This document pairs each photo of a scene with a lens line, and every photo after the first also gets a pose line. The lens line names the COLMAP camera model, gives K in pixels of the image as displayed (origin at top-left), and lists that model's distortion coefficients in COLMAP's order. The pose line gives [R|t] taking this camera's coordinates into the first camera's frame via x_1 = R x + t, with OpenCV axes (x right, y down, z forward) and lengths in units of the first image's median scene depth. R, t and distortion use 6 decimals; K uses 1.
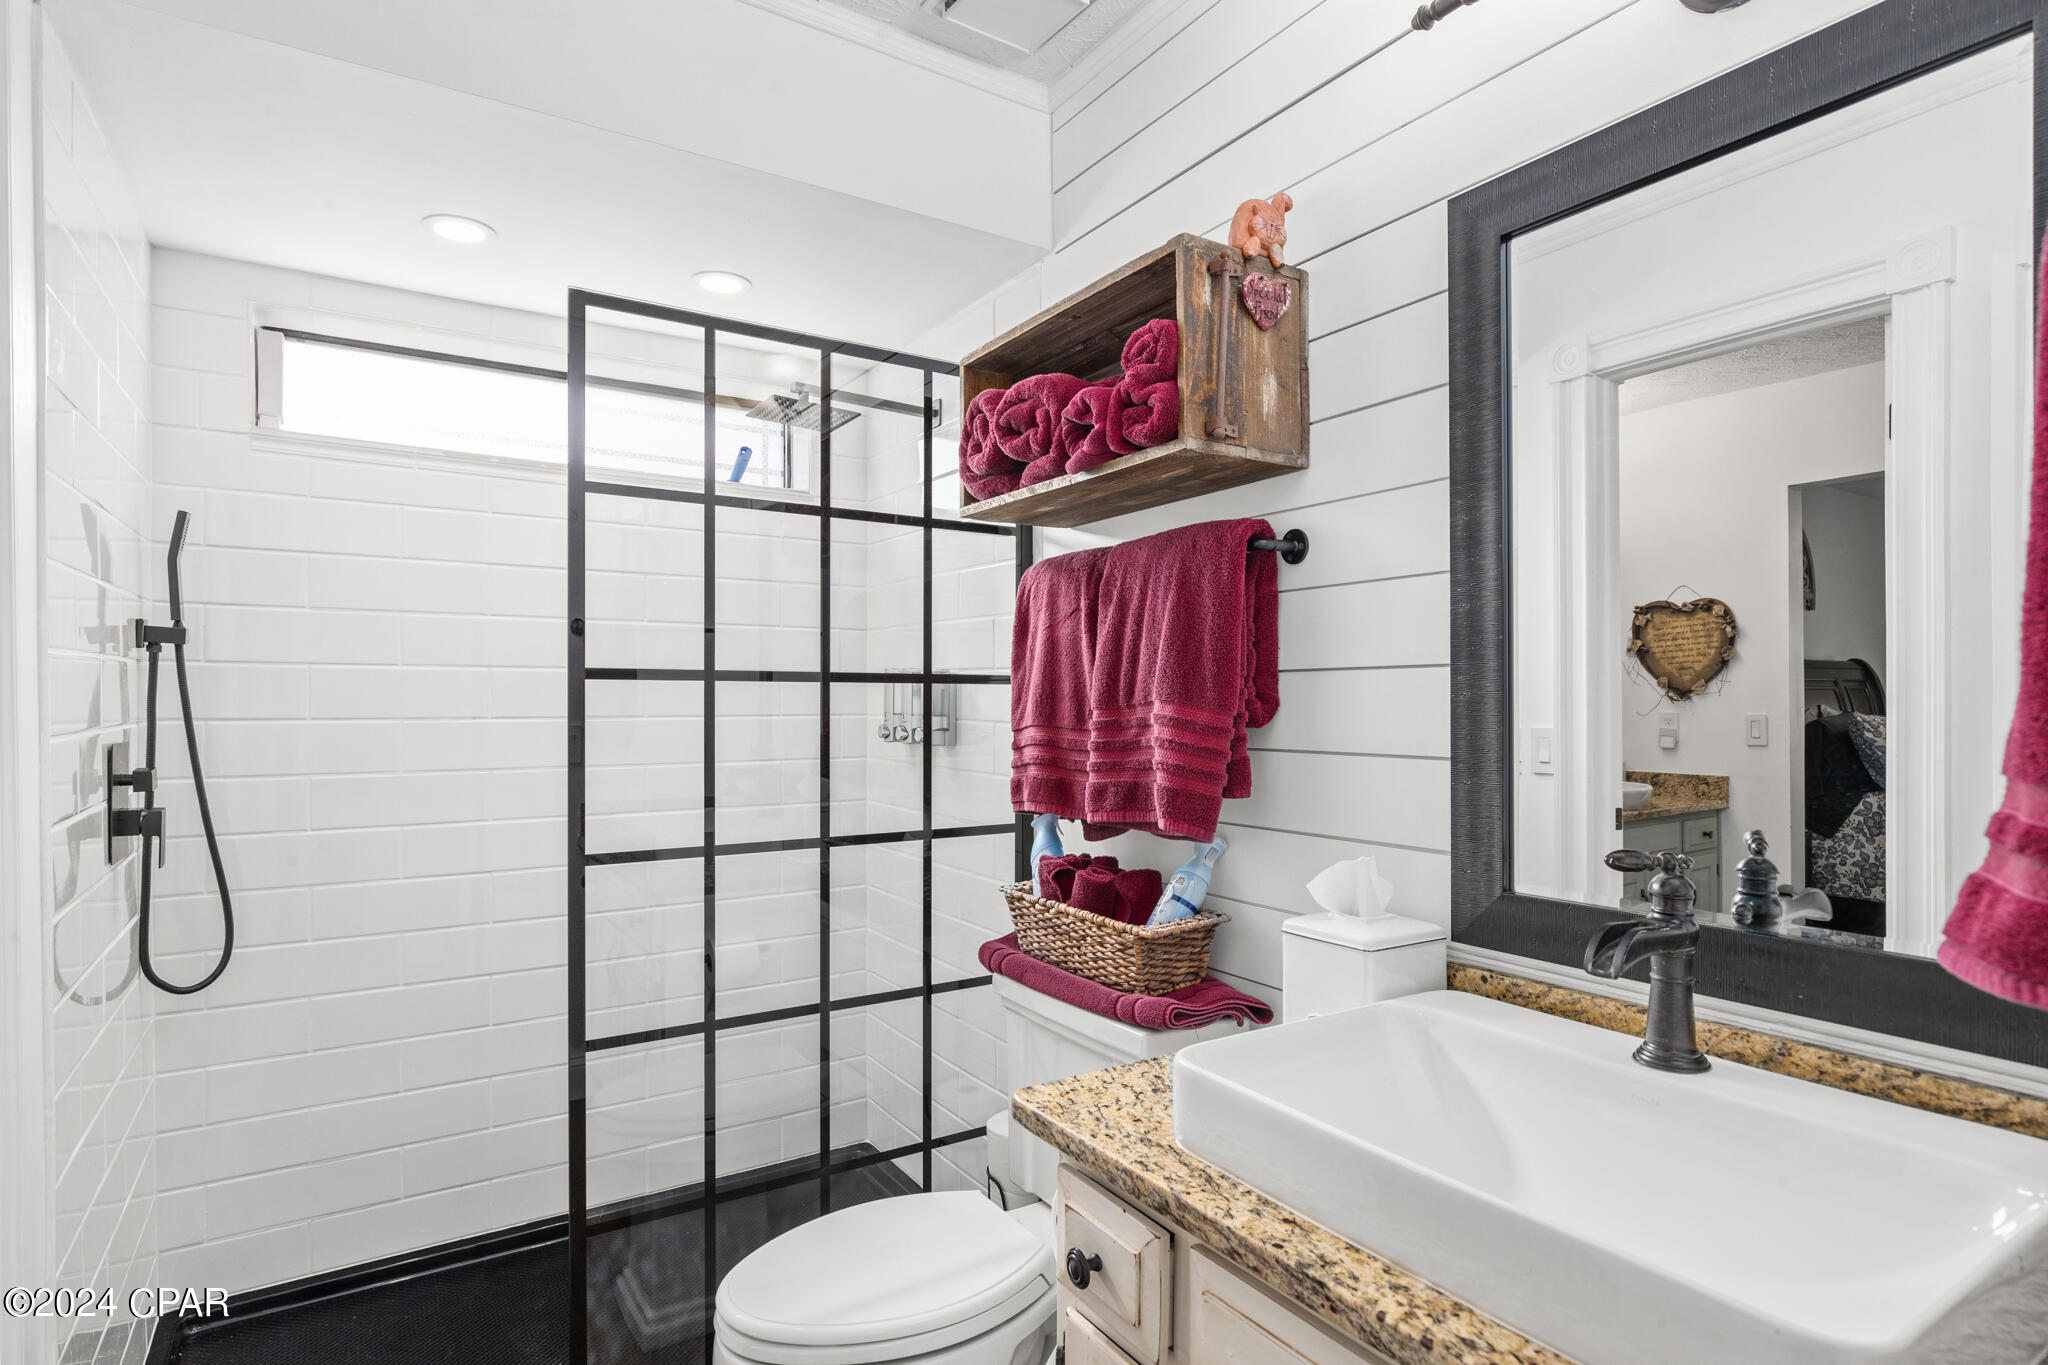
lens RADIAL K [[1057.7, 0, 1026.1], [0, 1057.7, 696.2], [0, 0, 1]] dist [0.003321, 0.000174]
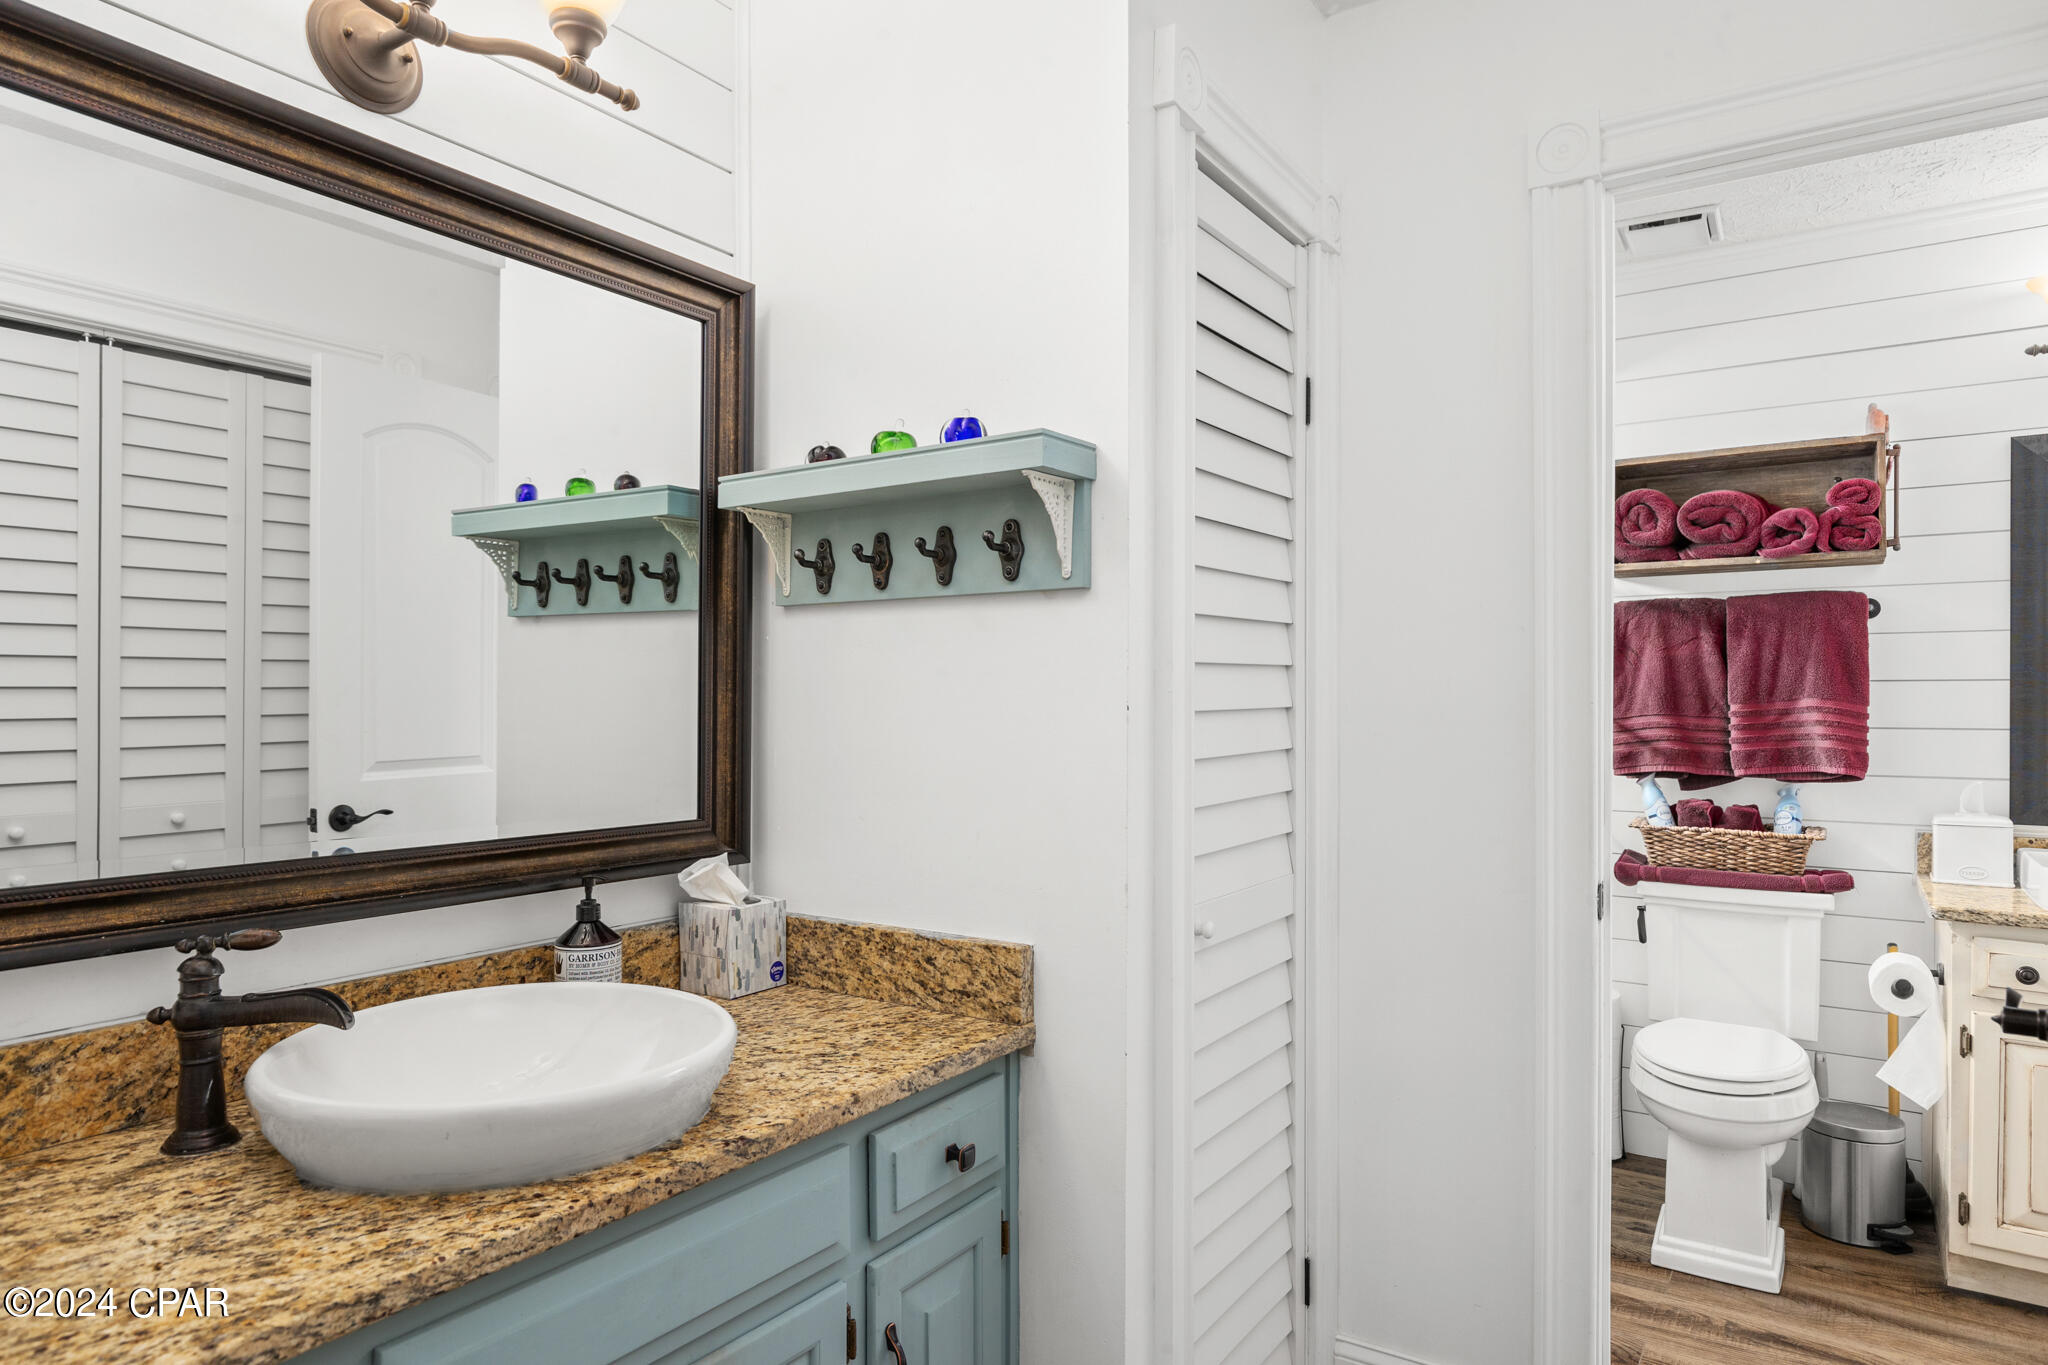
lens RADIAL K [[1231.9, 0, 1020.5], [0, 1231.9, 693.2], [0, 0, 1]] dist [0.002447, -0.000774]
pose [[0.921037, 0.006900, 0.389414, -1.656530], [-0.006859, 0.999975, -0.001495, 0.007048], [-0.389415, -0.001294, 0.921062, -0.282067]]
